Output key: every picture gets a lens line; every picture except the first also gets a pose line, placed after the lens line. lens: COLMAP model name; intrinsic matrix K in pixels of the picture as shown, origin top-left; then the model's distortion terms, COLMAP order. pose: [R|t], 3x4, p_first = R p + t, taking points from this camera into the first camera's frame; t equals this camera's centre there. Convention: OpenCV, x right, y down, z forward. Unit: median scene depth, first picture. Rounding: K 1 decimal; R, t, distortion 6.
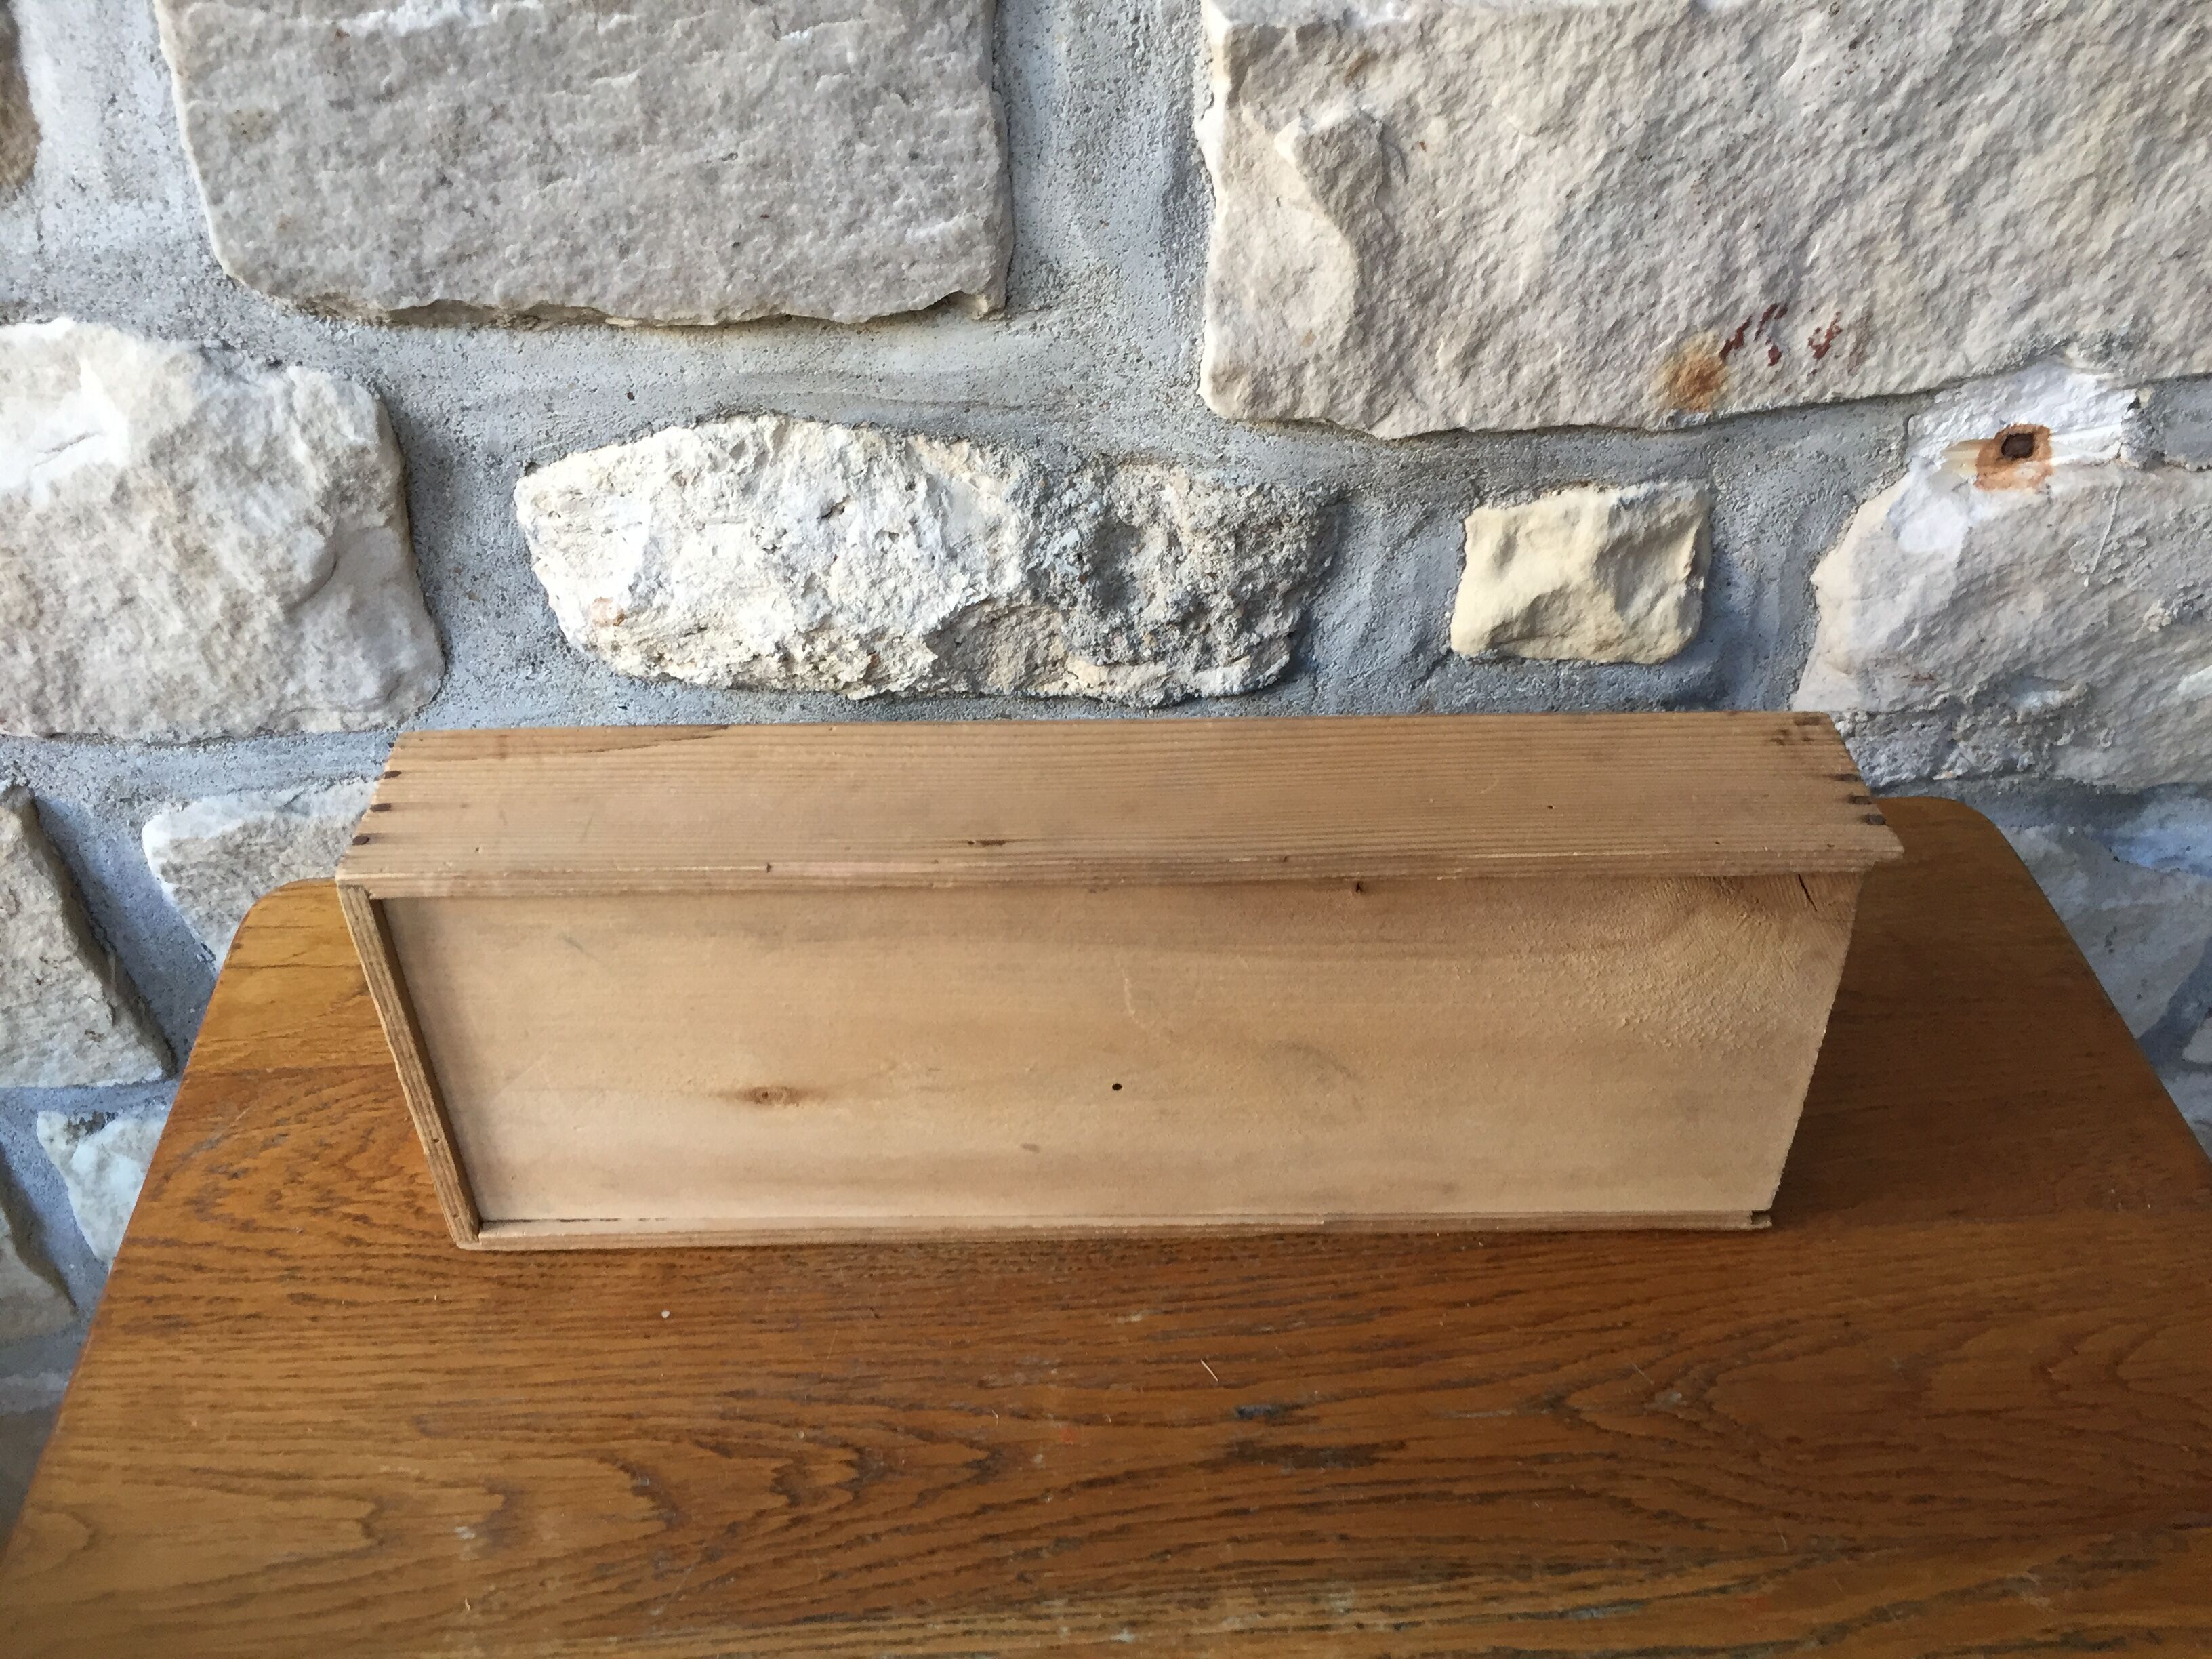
lens RADIAL K [[1921.5, 0, 1103.8], [0, 1921.5, 812.9], [0, 0, 1]] dist [0.082782, -0.126558]
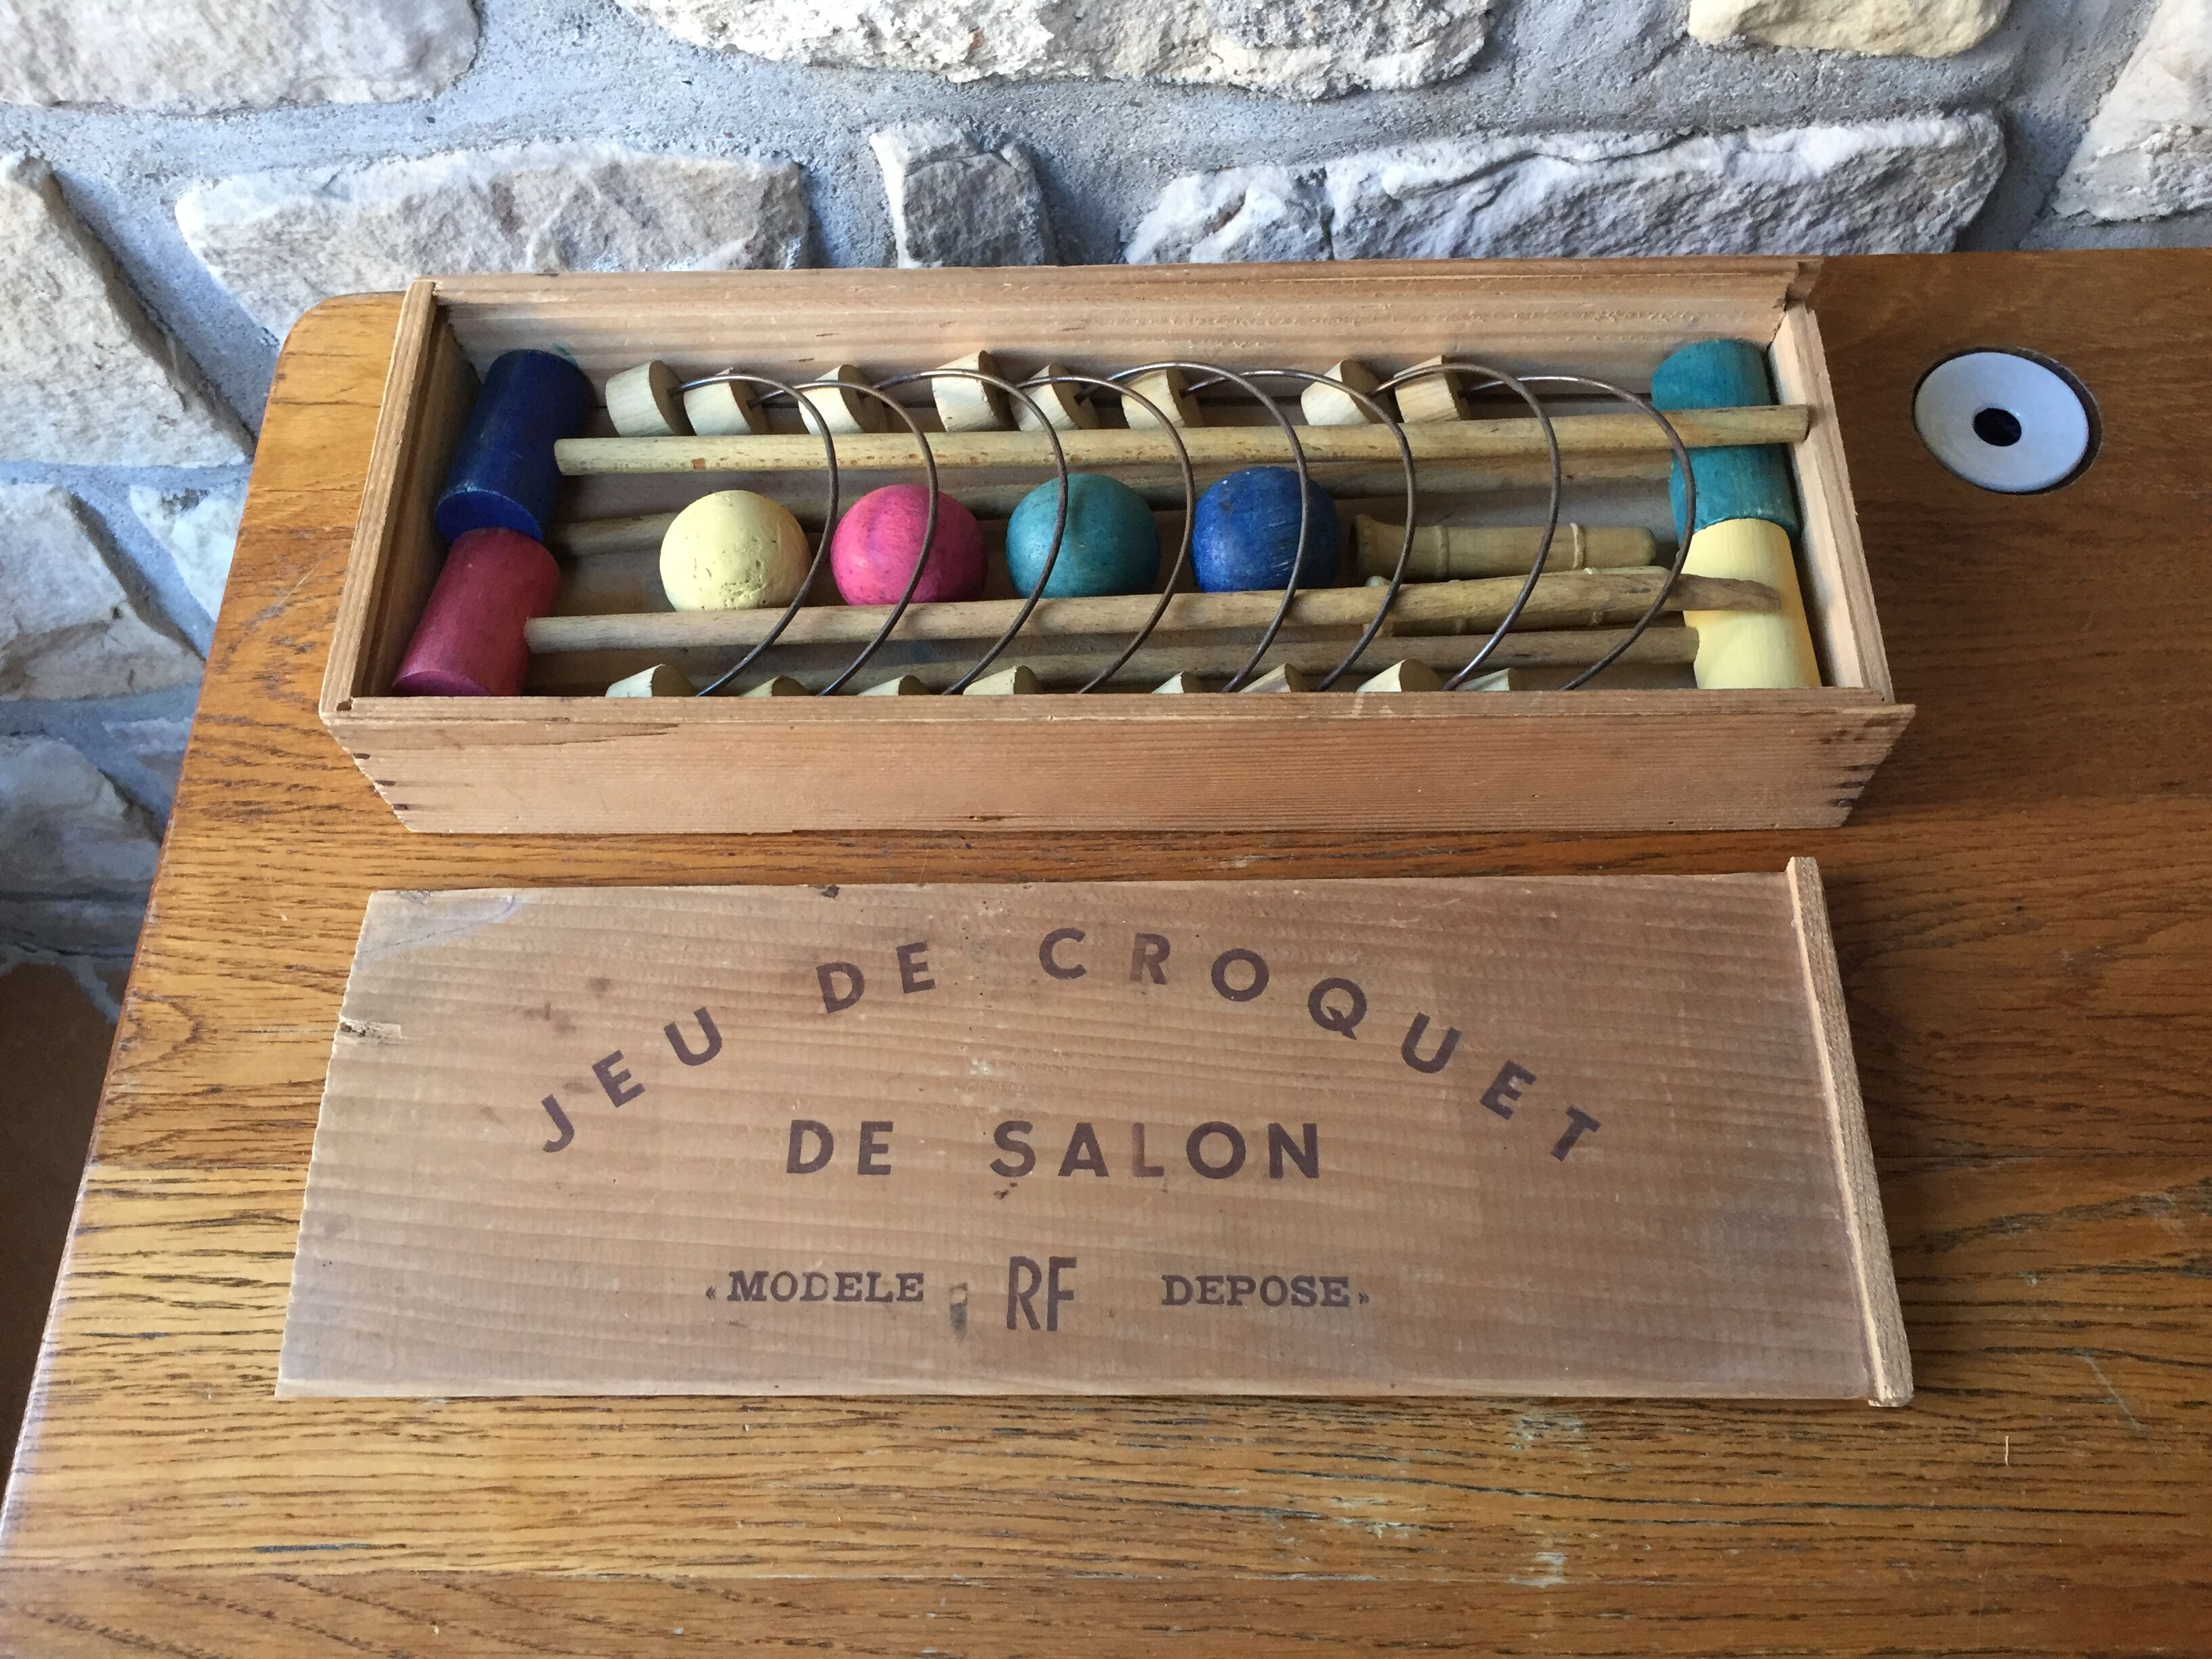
lens RADIAL K [[1923.7, 0, 1101.0], [0, 1923.7, 828.9], [0, 0, 1]] dist [0.085754, -0.136266]
pose [[0.996278, 0.053310, -0.067733, 0.009077], [-0.023271, 0.922977, 0.384152, -0.091584], [0.082995, -0.381146, 0.920782, 0.107989]]
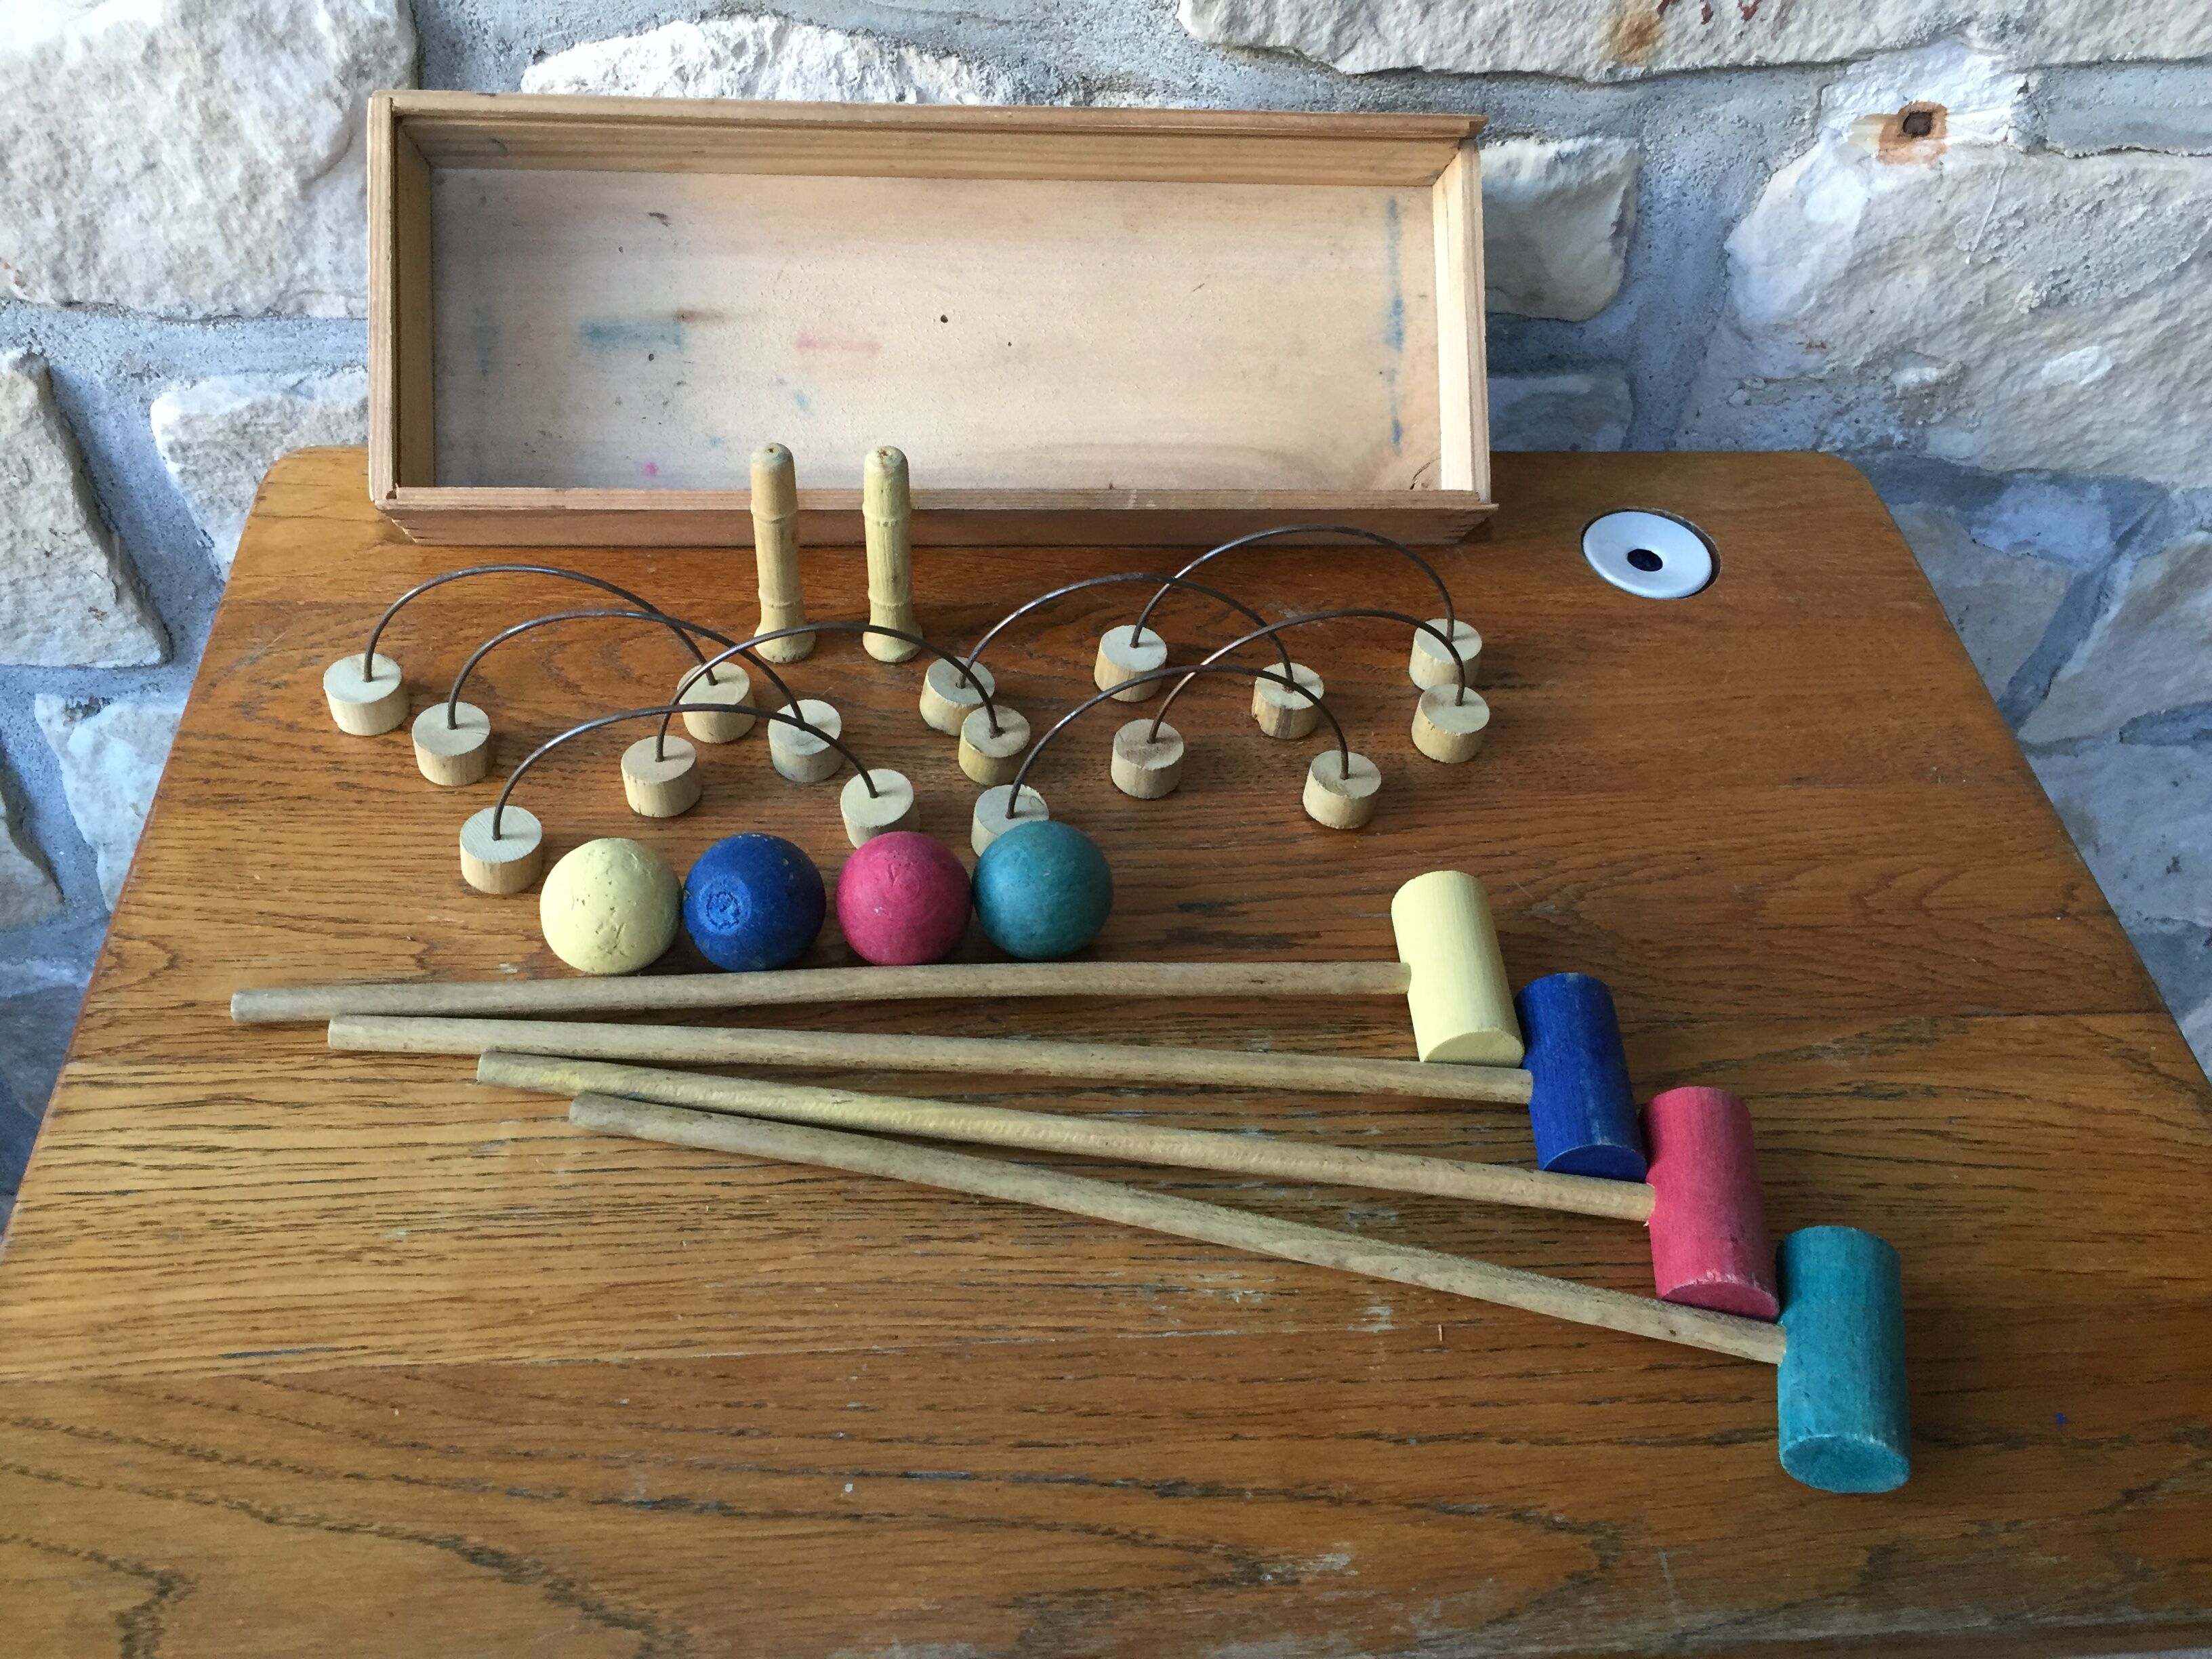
lens RADIAL K [[1920.1, 0, 1105.4], [0, 1920.1, 823.4], [0, 0, 1]] dist [0.088320, -0.137375]
pose [[0.997731, 0.039451, 0.054560, -0.030228], [-0.045092, 0.993306, 0.106347, 0.107876], [-0.049999, -0.108566, 0.992831, -0.107339]]
